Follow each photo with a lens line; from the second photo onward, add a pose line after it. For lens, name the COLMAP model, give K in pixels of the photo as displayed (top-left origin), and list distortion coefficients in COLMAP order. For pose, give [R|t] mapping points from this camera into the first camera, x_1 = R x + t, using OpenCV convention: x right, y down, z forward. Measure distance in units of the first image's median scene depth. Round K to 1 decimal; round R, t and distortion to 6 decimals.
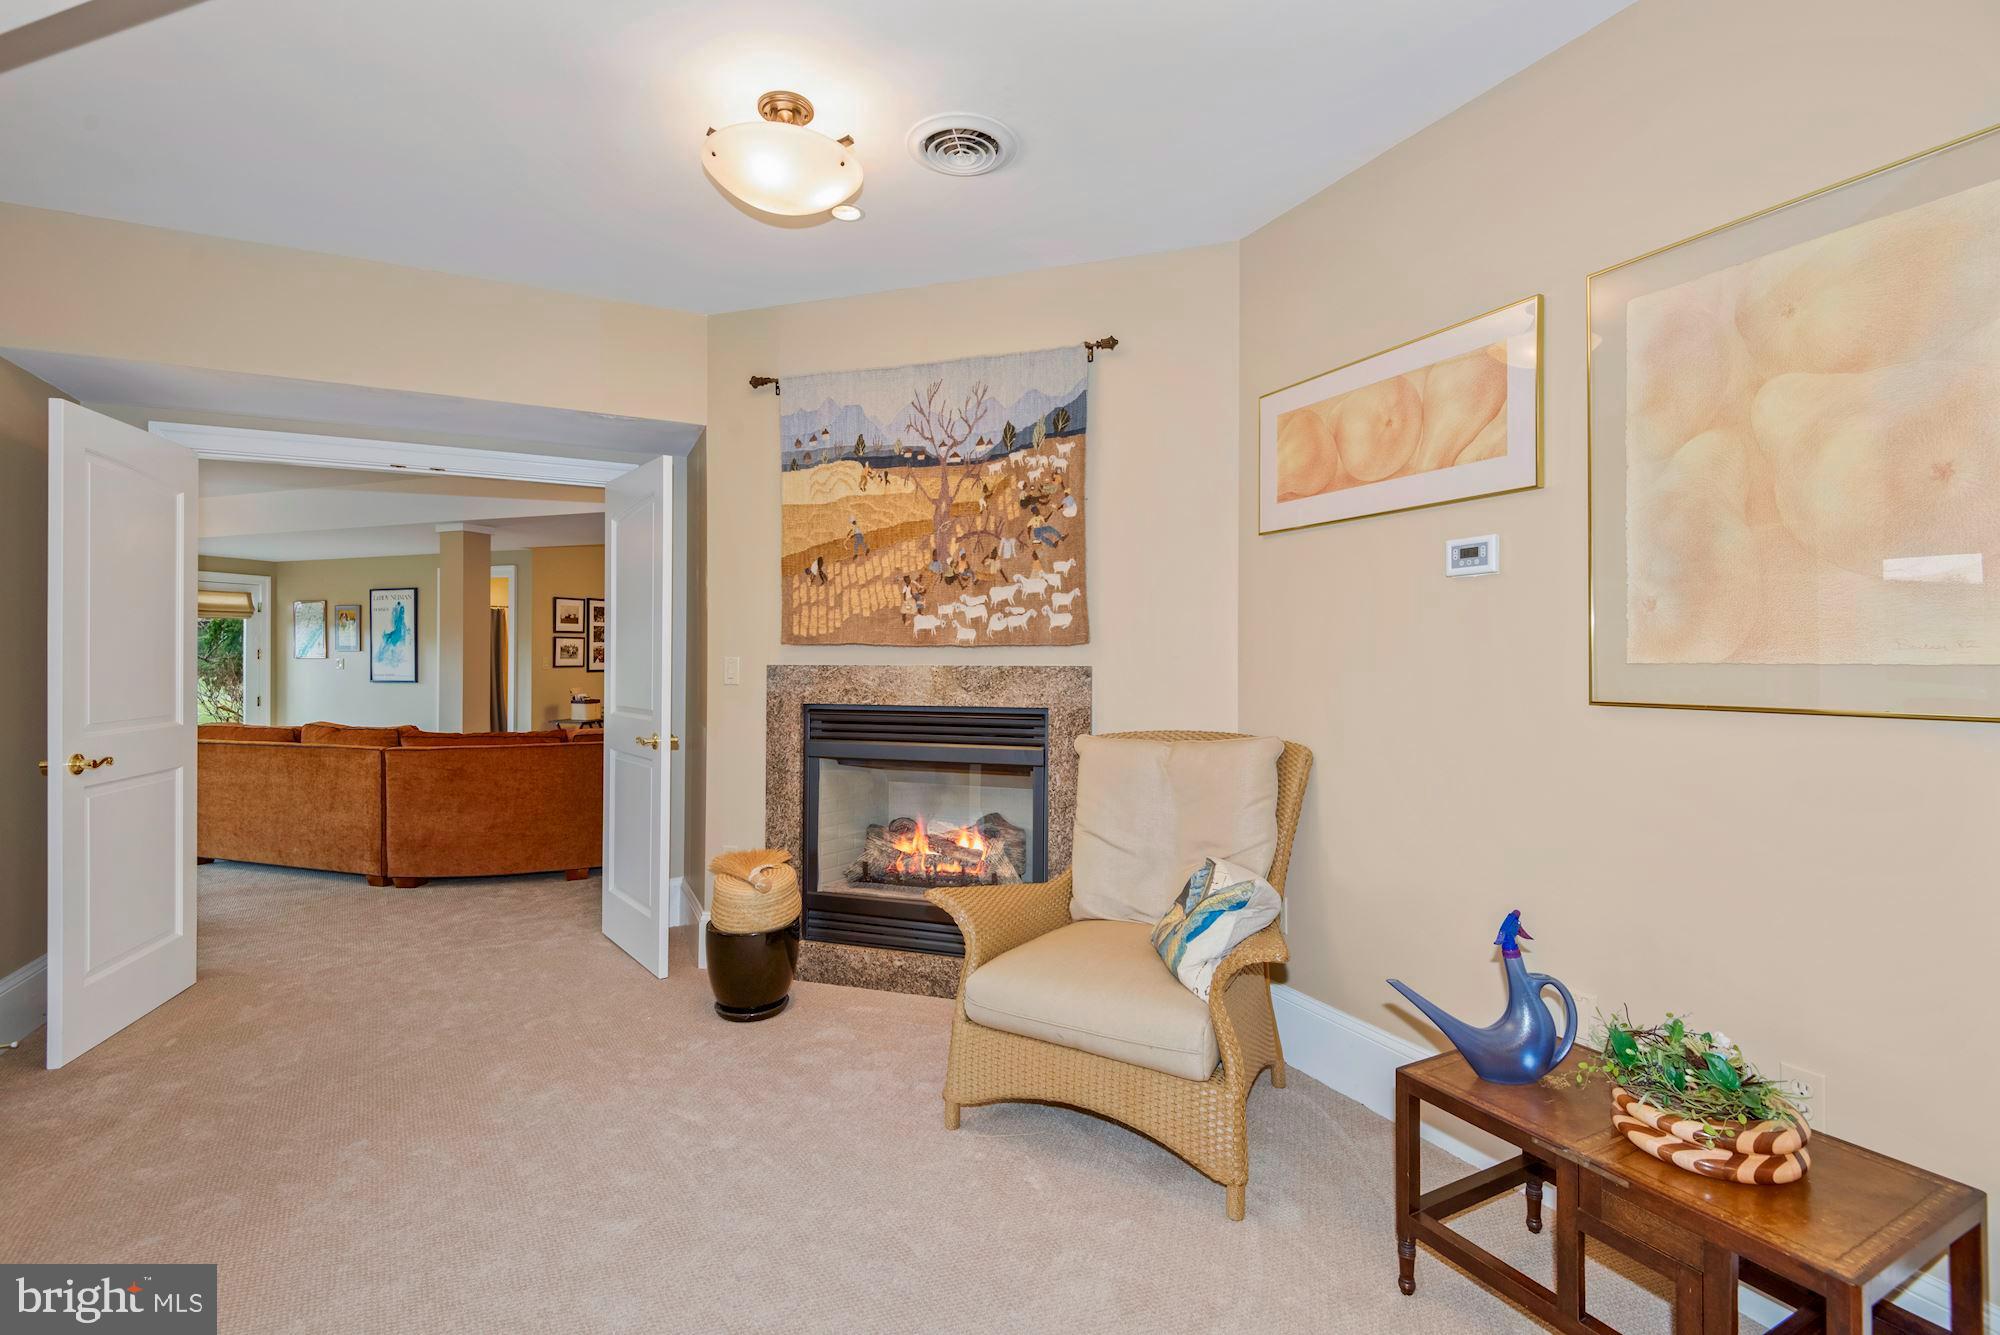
lens RADIAL K [[910.8, 0, 993.5], [0, 910.8, 661.3], [0, 0, 1]] dist [0.024940, -0.013917]
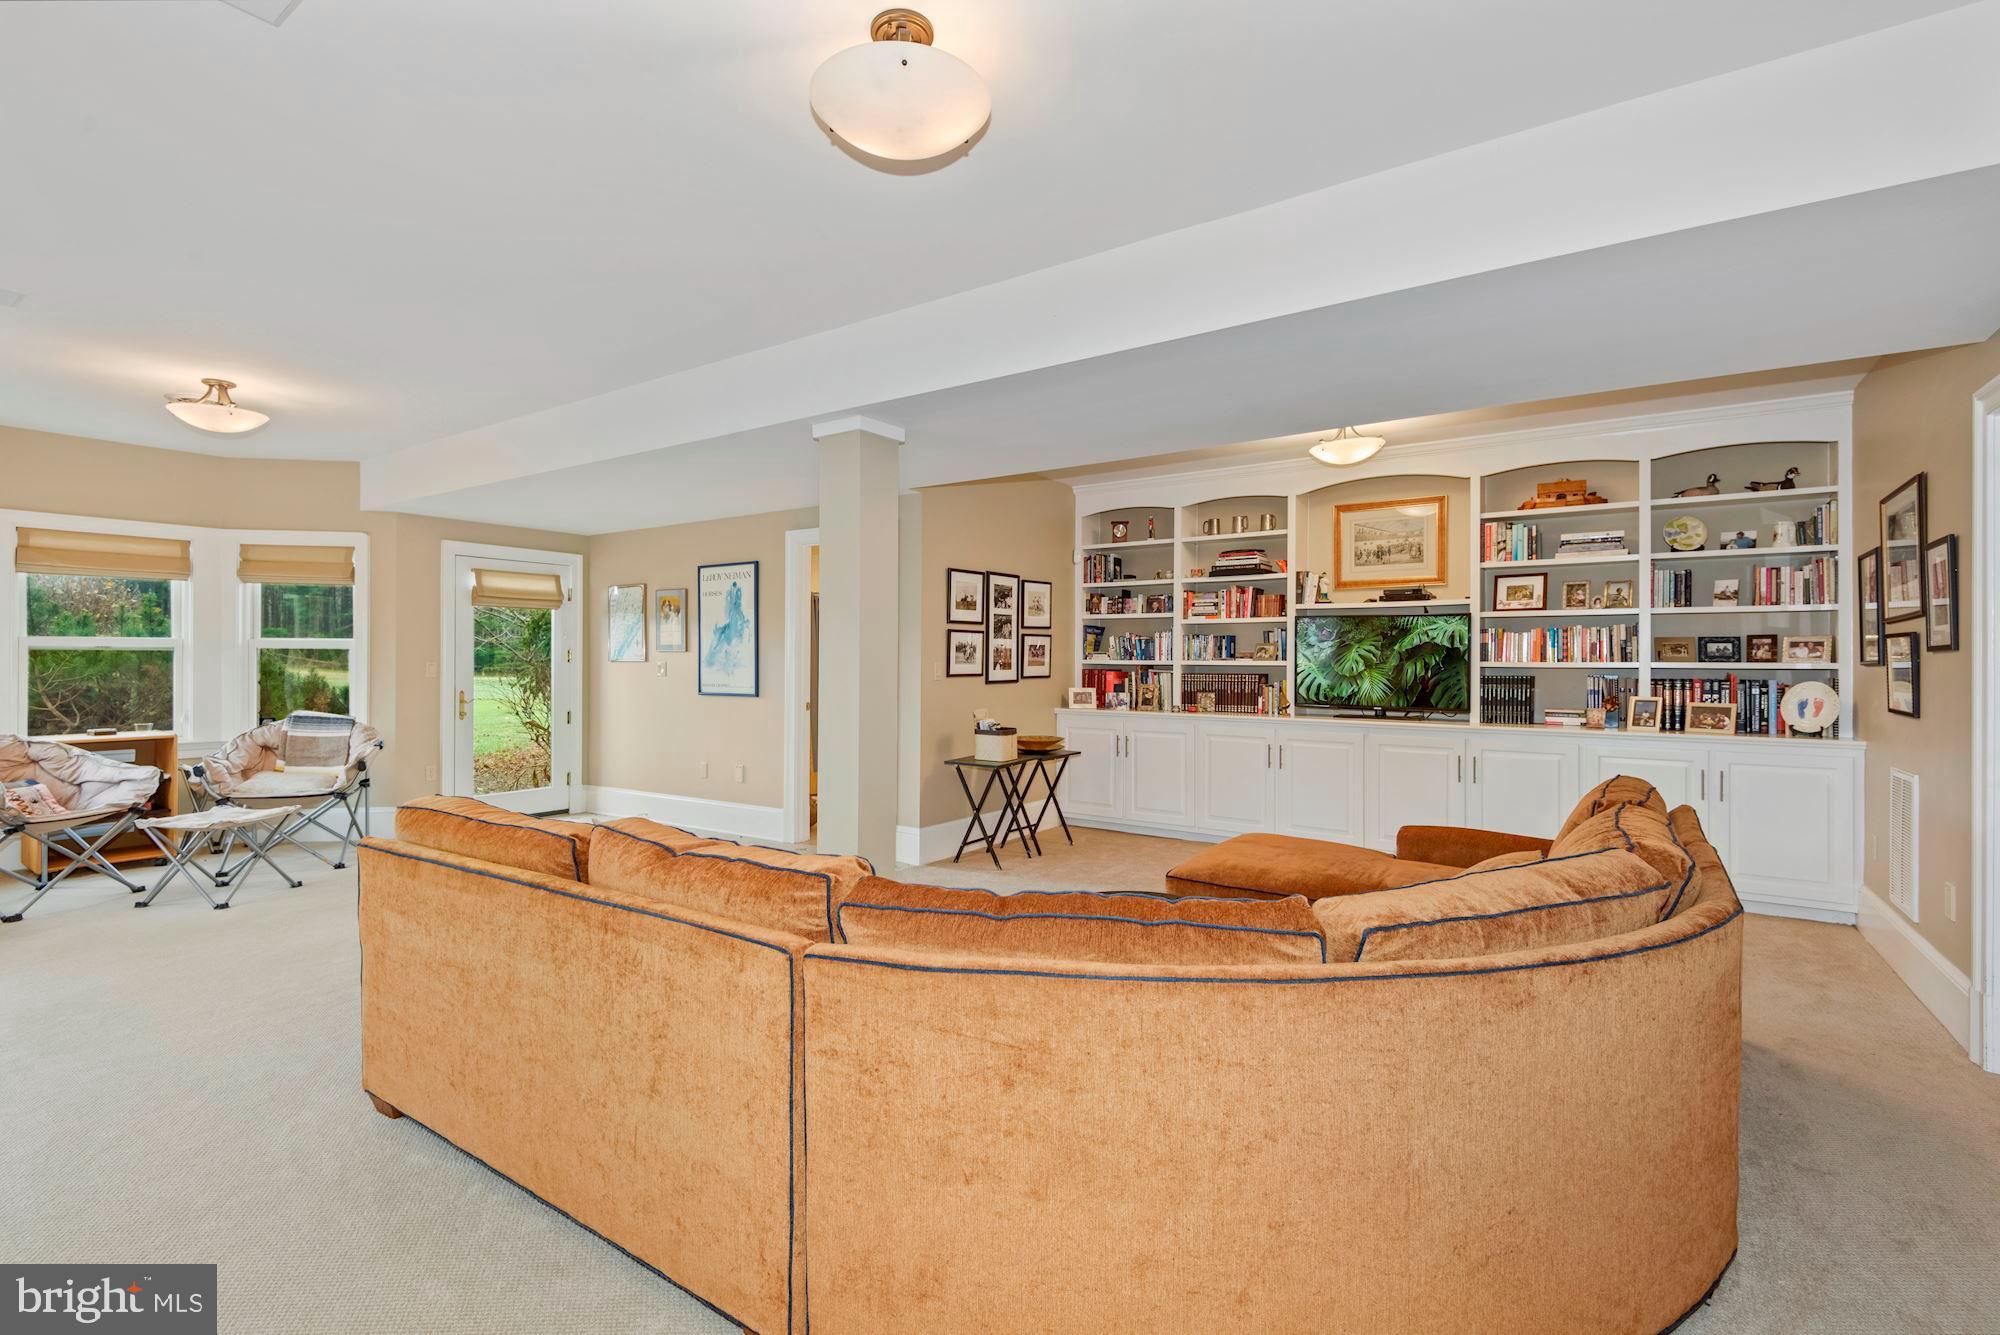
lens RADIAL K [[910.8, 0, 1004.4], [0, 910.8, 660.1], [0, 0, 1]] dist [0.024940, -0.013917]
pose [[0.967816, 0.002489, -0.251648, -0.267719], [-0.003970, 0.999978, -0.005376, -0.001887], [0.251629, 0.006202, 0.967804, 0.369346]]
